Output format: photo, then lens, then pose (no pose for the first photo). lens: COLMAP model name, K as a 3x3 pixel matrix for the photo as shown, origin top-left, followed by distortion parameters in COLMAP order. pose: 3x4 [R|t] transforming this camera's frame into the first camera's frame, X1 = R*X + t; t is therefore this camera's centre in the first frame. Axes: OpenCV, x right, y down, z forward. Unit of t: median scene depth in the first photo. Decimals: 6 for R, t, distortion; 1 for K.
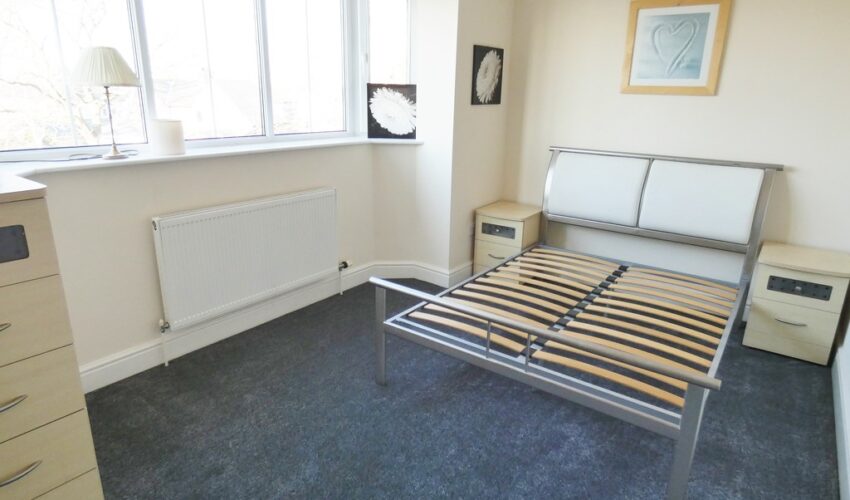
lens RADIAL K [[511.4, 0, 421.0], [0, 511.4, 244.4], [0, 0, 1]] dist [-0.004086, 0.000033]
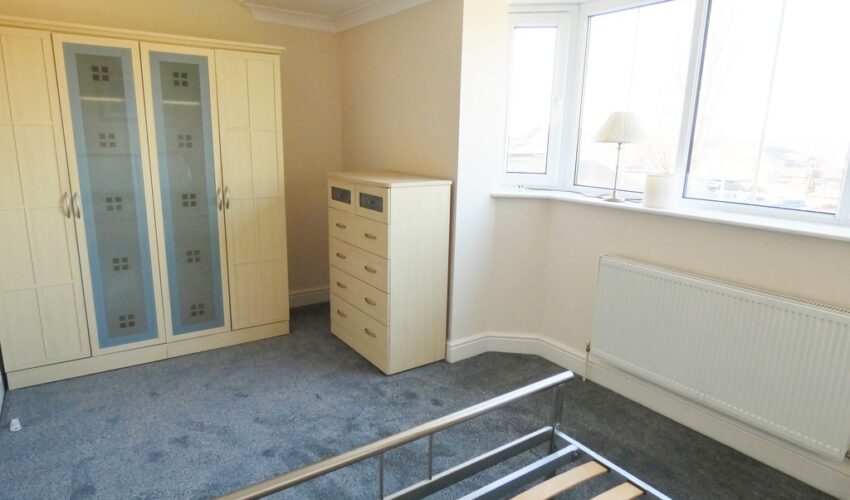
lens RADIAL K [[511.4, 0, 420.5], [0, 511.4, 254.9], [0, 0, 1]] dist [-0.004086, 0.000033]
pose [[-0.326450, 0.187442, -0.926442, 0.684062], [-0.296140, 0.910510, 0.288570, -0.262087], [0.897625, 0.368560, -0.241727, 0.913630]]
